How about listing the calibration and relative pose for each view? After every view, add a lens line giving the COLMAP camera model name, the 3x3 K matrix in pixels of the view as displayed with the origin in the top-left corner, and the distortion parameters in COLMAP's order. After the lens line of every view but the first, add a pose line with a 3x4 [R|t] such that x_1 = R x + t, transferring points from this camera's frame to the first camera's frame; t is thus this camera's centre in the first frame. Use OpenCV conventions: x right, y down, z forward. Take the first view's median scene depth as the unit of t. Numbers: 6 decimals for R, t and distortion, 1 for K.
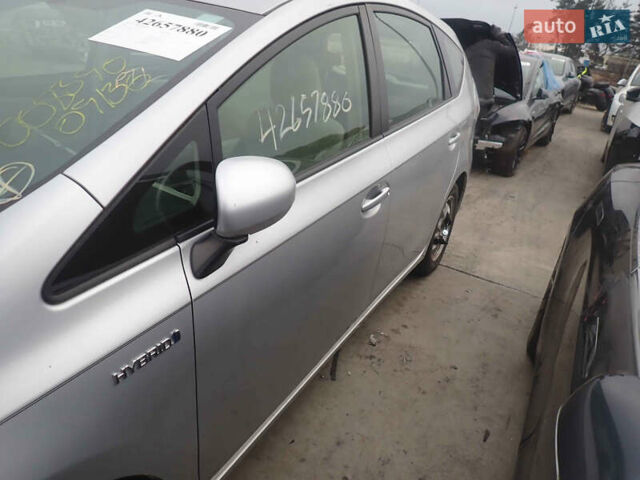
lens RADIAL K [[473.9, 0, 320.0], [0, 473.9, 240.0], [0, 0, 1]] dist [0.005838, -0.010614]
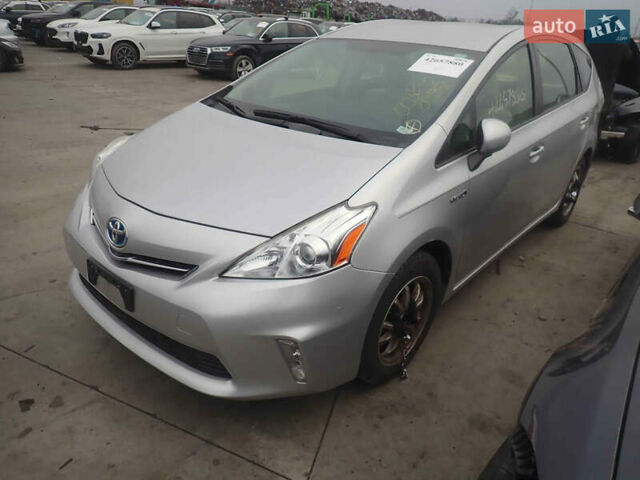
lens RADIAL K [[473.9, 0, 320.0], [0, 473.9, 240.0], [0, 0, 1]] dist [0.005838, -0.010614]
pose [[0.978152, 0.020232, -0.206905, -0.162560], [-0.023379, 0.999645, -0.012774, 0.153605], [0.206573, 0.017333, 0.978278, -0.467324]]
